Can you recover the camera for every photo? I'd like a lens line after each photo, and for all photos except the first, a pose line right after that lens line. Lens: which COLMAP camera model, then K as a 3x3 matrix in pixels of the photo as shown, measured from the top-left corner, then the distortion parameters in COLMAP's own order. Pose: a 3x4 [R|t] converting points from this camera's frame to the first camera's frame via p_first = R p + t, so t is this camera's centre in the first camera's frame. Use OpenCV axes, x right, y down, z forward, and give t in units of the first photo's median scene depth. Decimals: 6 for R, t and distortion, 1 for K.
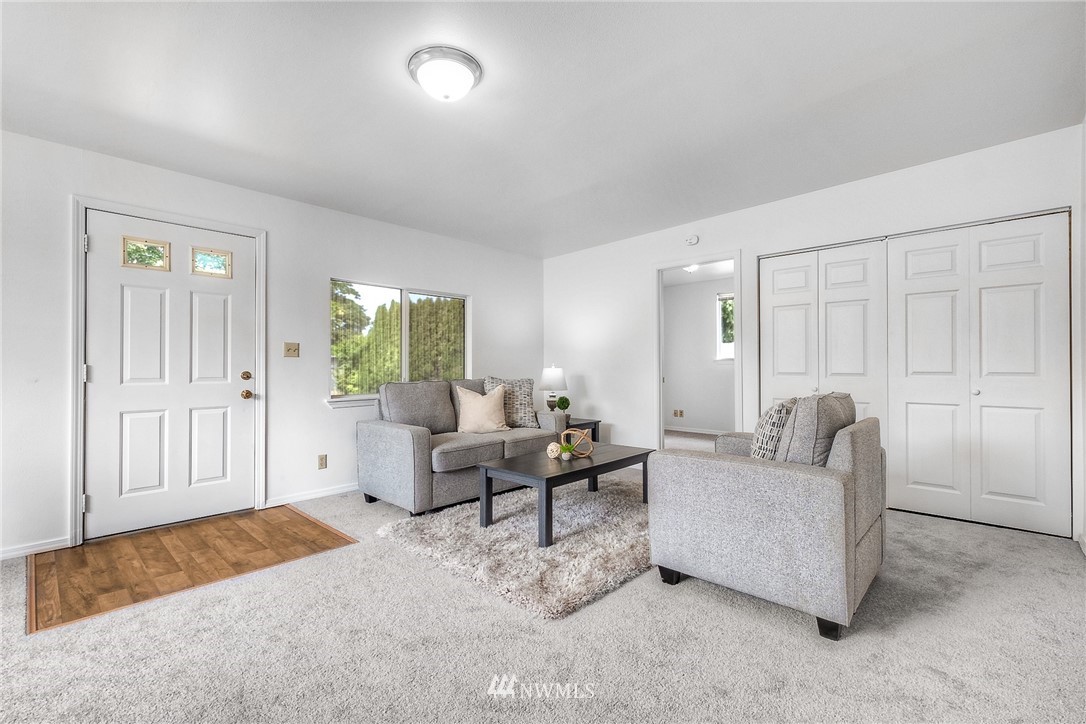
lens RADIAL K [[475.7, 0, 543.4], [0, 475.7, 365.6], [0, 0, 1]] dist [0.000267, -0.000075]
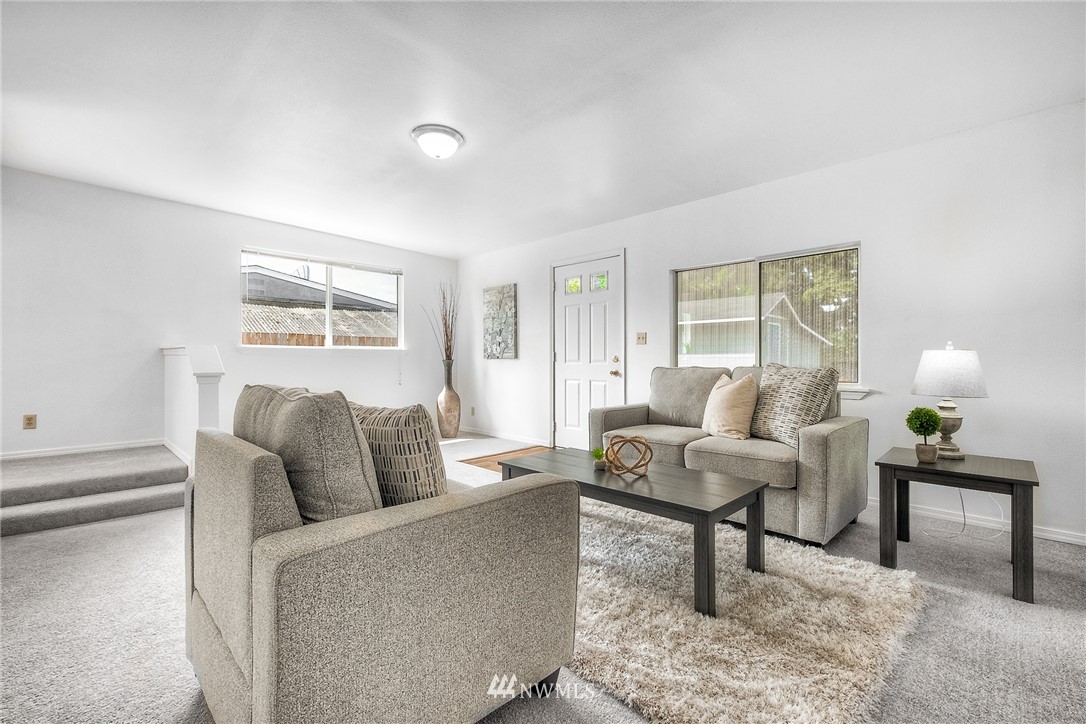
lens RADIAL K [[475.7, 0, 543.3], [0, 475.7, 359.4], [0, 0, 1]] dist [0.000267, -0.000075]
pose [[-0.036349, 0.005129, -0.999326, 0.777508], [0.002893, 0.999983, 0.005027, 0.015447], [0.999335, -0.002708, -0.036364, 0.893436]]
